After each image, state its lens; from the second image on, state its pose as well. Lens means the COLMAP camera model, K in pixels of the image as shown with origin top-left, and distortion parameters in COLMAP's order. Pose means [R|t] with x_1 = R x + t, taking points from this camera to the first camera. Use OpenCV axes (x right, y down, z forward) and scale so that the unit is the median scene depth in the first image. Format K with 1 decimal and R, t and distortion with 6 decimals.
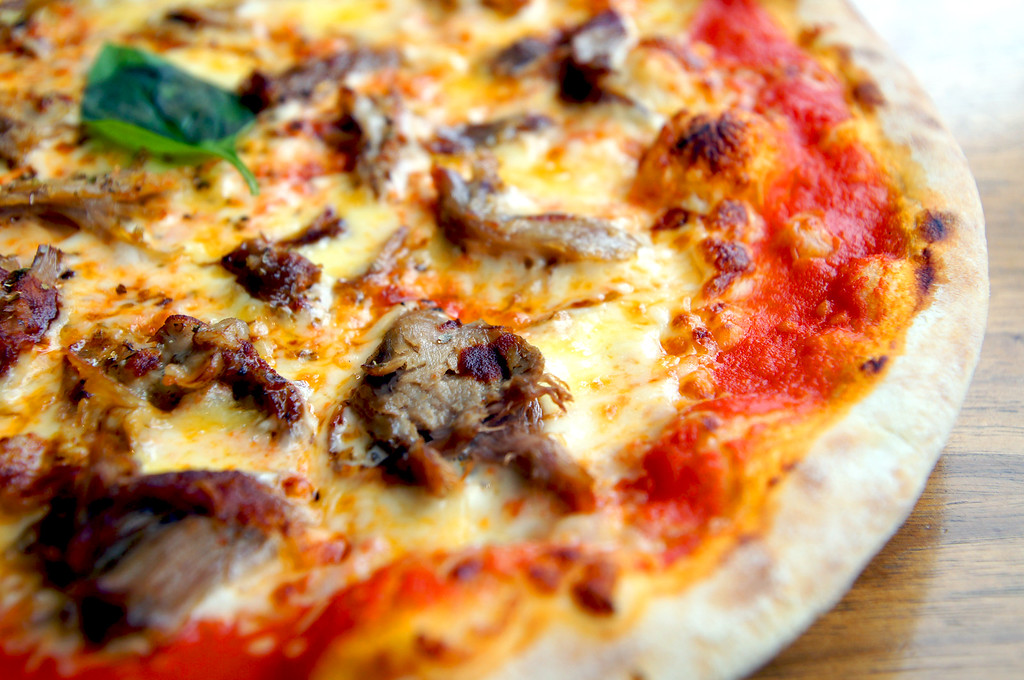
lens RADIAL K [[1647.6, 0, 513.3], [0, 1647.6, 338.7], [0, 0, 1]] dist [0.254242, 0.000000]
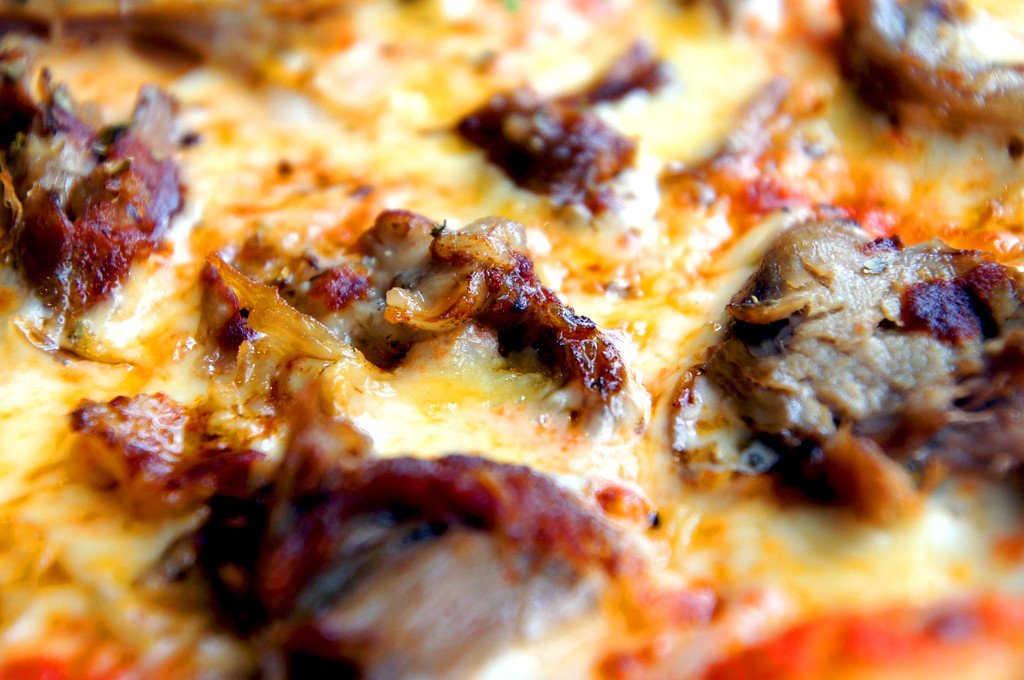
lens RADIAL K [[3531.9, 0, 511.9], [0, 3531.9, 341.0], [0, 0, 1]] dist [0.339457, 0.000000]
pose [[0.996292, 0.046399, -0.072454, -0.075969], [-0.048147, 0.998585, -0.022570, 0.058352], [0.071304, 0.025975, 0.997116, -0.209138]]
